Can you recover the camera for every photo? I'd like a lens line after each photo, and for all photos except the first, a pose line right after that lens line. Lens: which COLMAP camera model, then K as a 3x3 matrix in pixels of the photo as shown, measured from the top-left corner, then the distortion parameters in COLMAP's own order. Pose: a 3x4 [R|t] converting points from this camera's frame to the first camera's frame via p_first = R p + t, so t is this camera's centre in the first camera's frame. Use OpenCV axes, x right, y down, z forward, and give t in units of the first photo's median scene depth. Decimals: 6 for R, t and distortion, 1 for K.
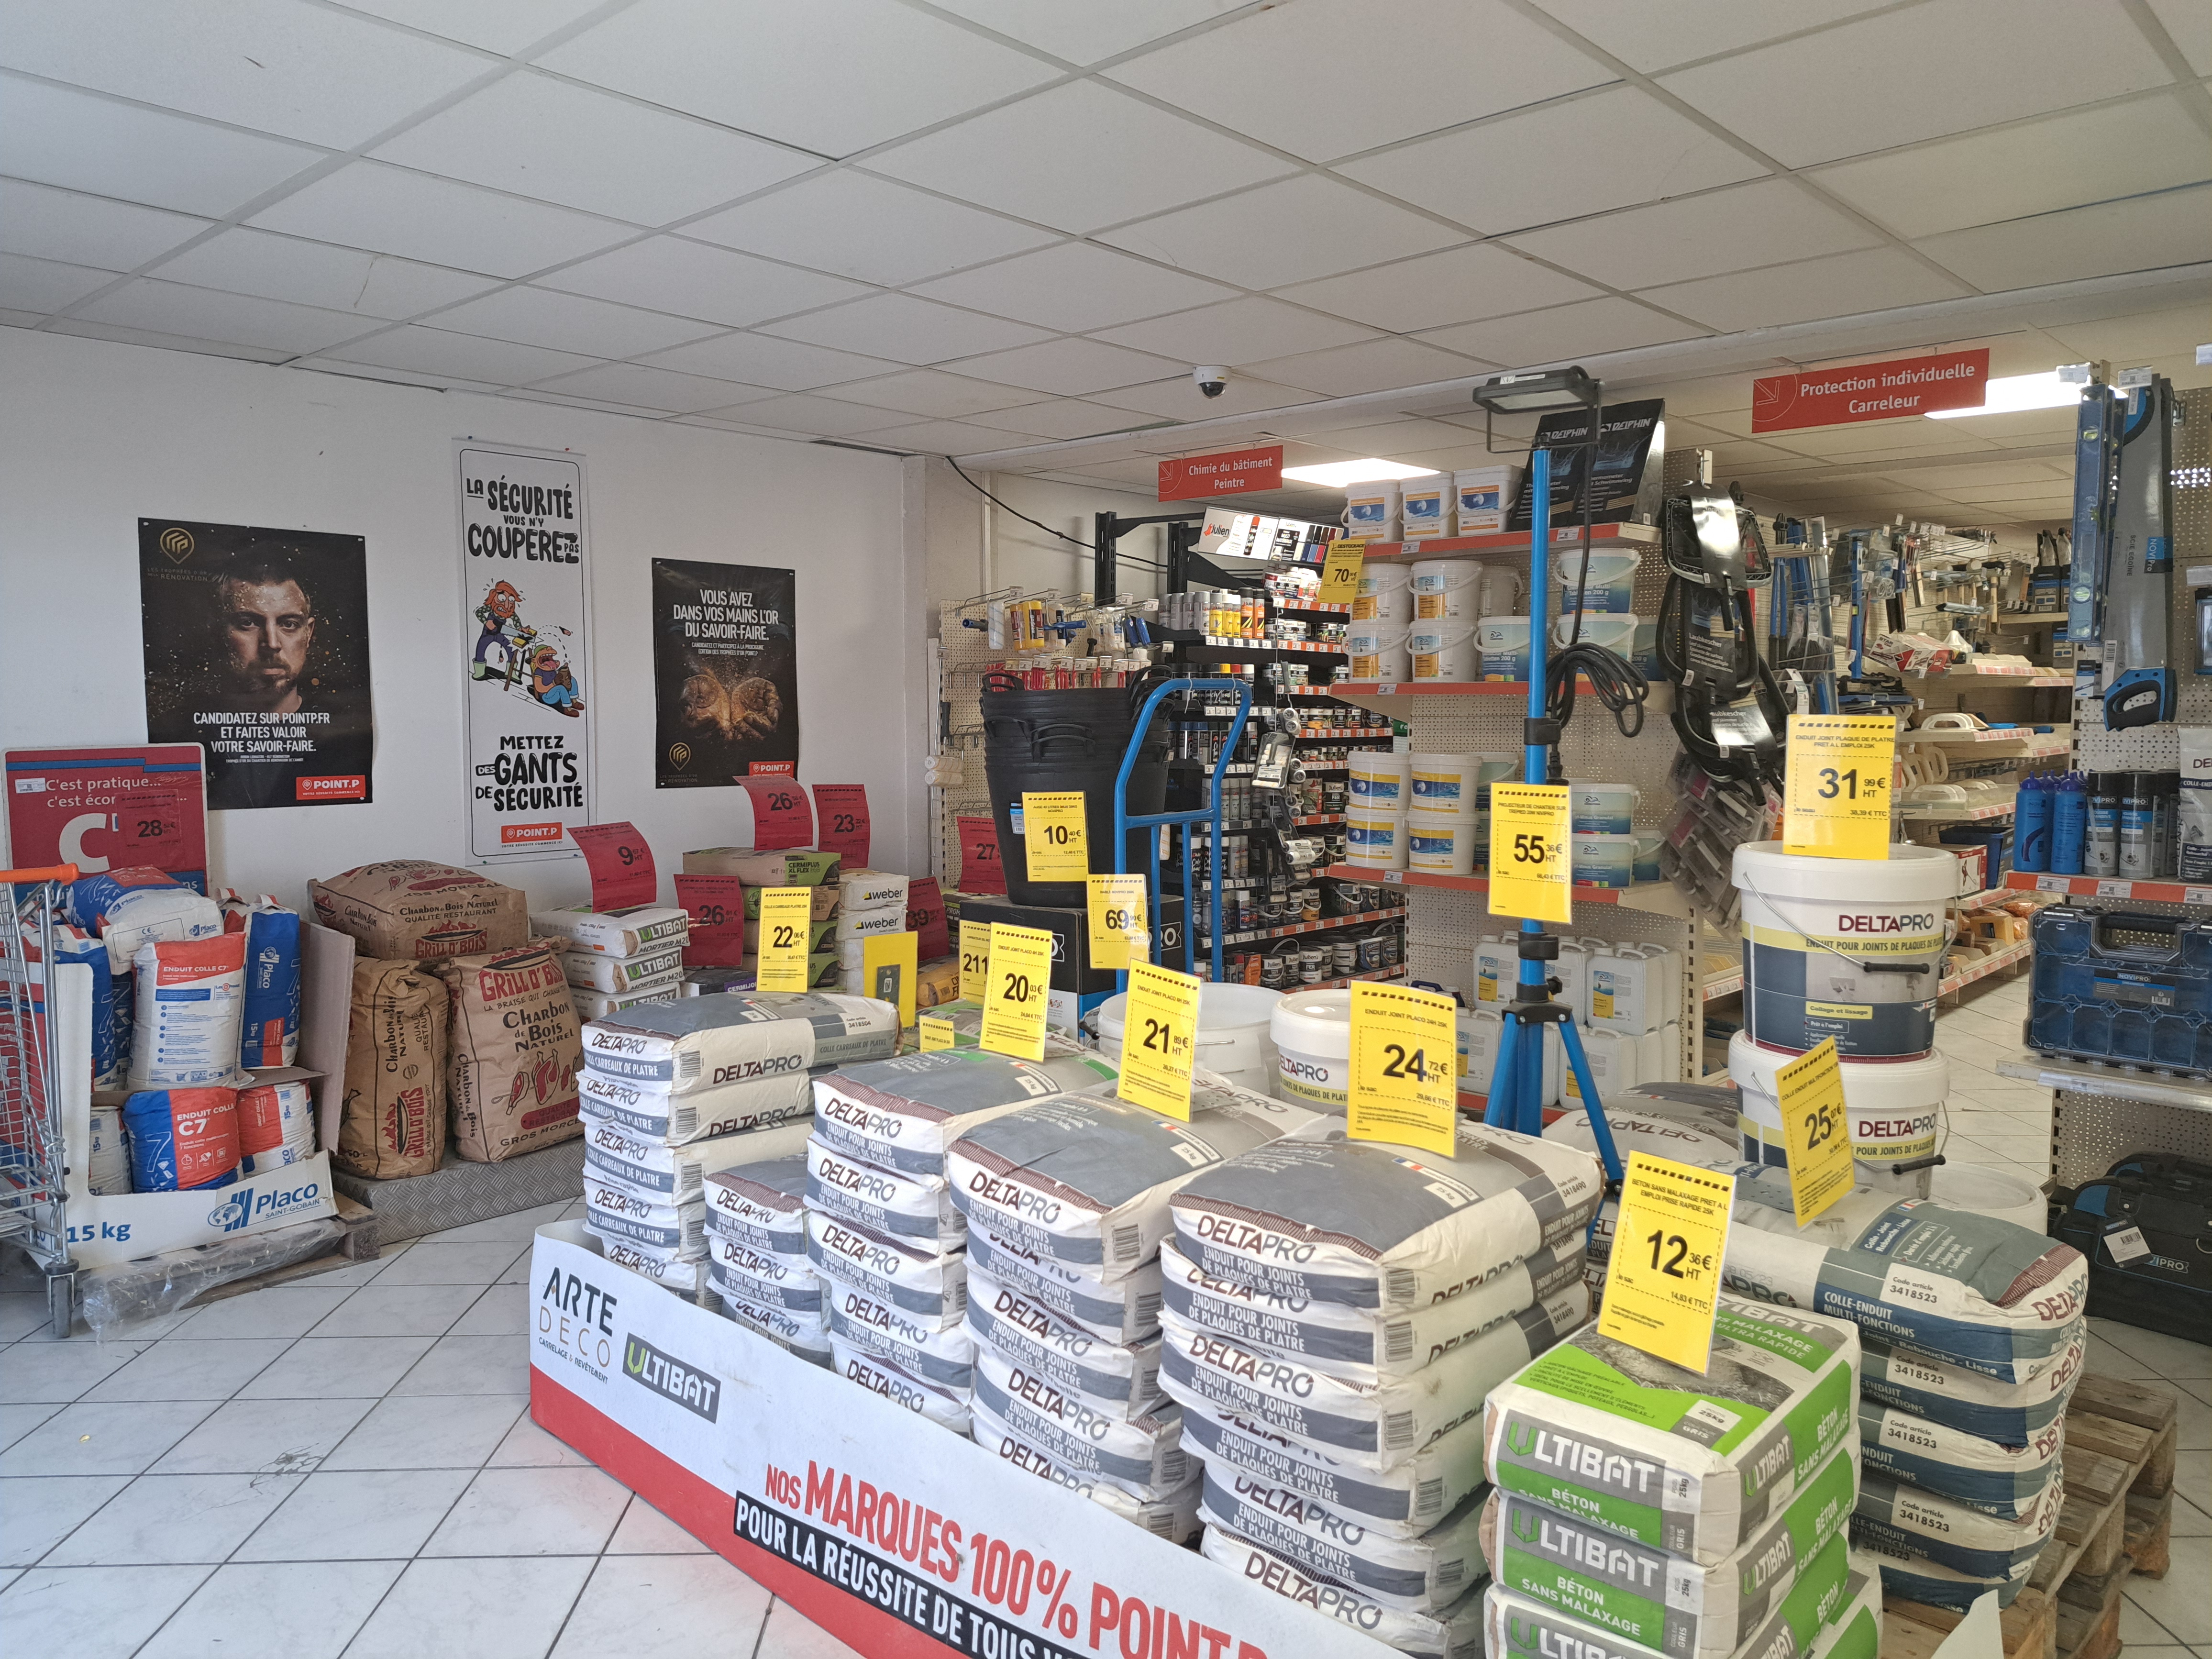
lens RADIAL K [[1567.1, 0, 1112.1], [0, 1567.1, 820.7], [0, 0, 1]] dist [0.054283, -0.029150]
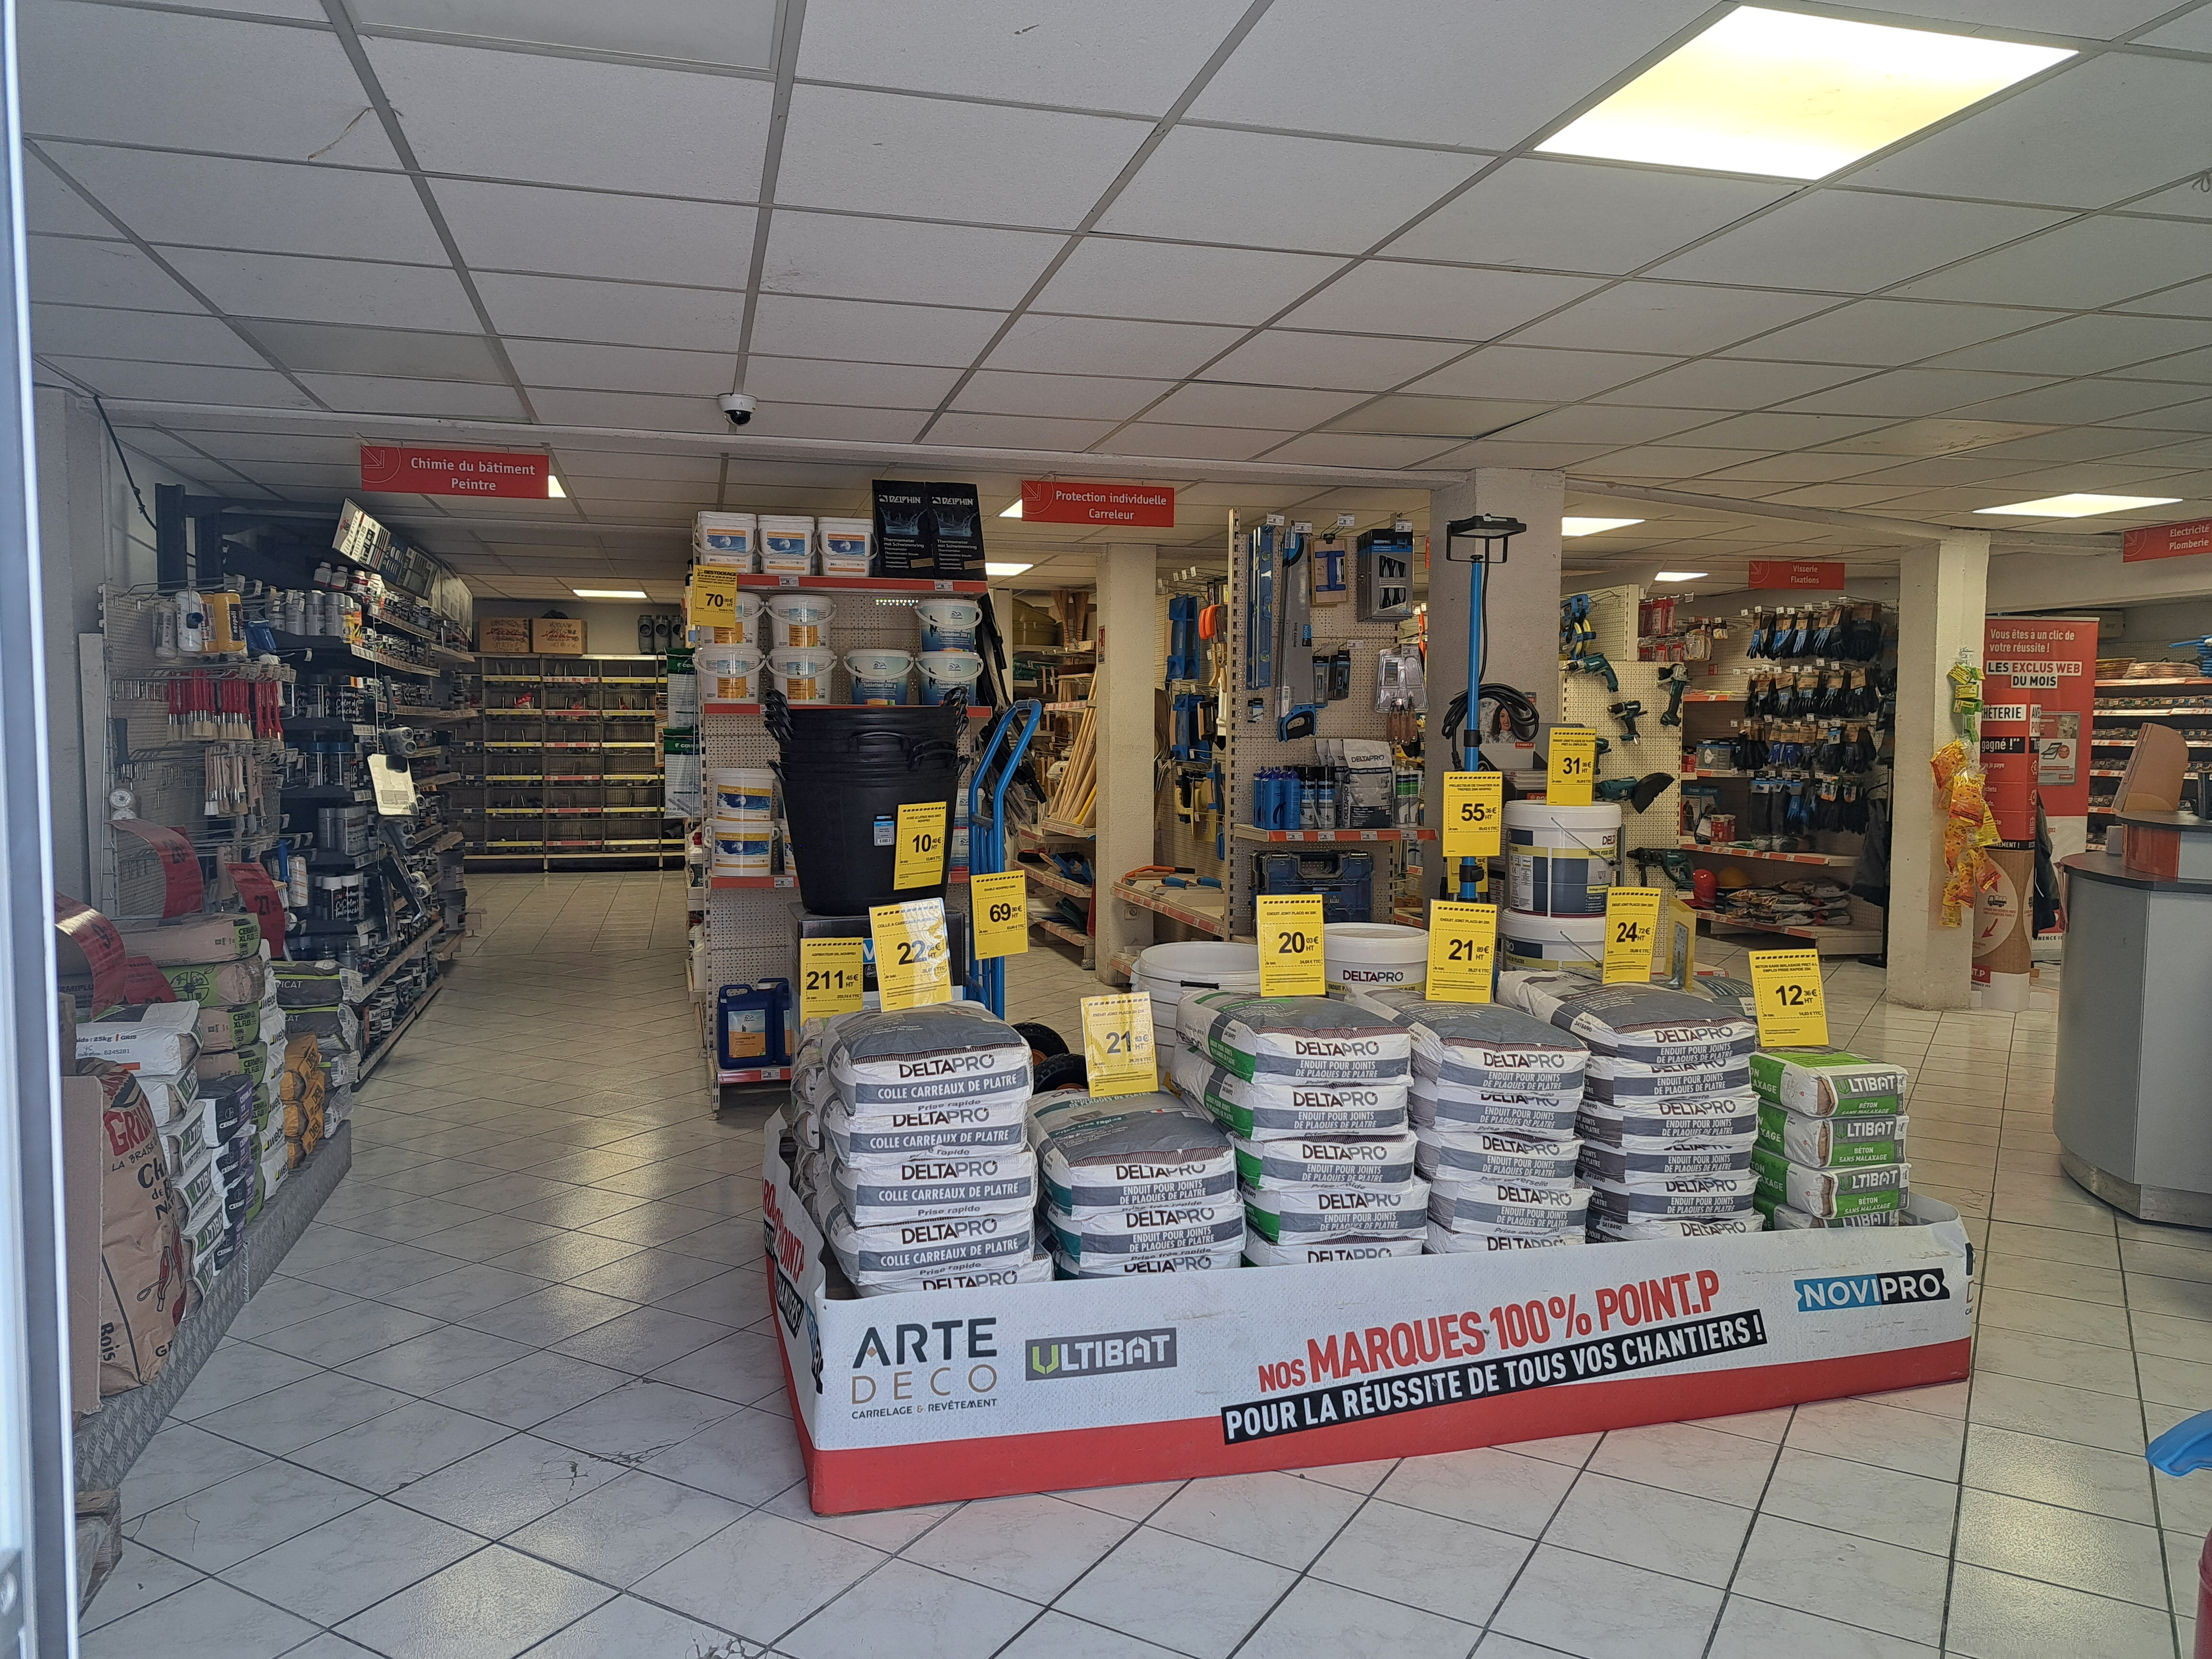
lens RADIAL K [[1567.1, 0, 1104.1], [0, 1567.1, 823.3], [0, 0, 1]] dist [0.054283, -0.029150]
pose [[0.538396, -0.051330, 0.841127, -1.288821], [0.063125, 0.997795, 0.020485, -0.027316], [-0.840325, 0.042067, 0.540449, 0.464958]]
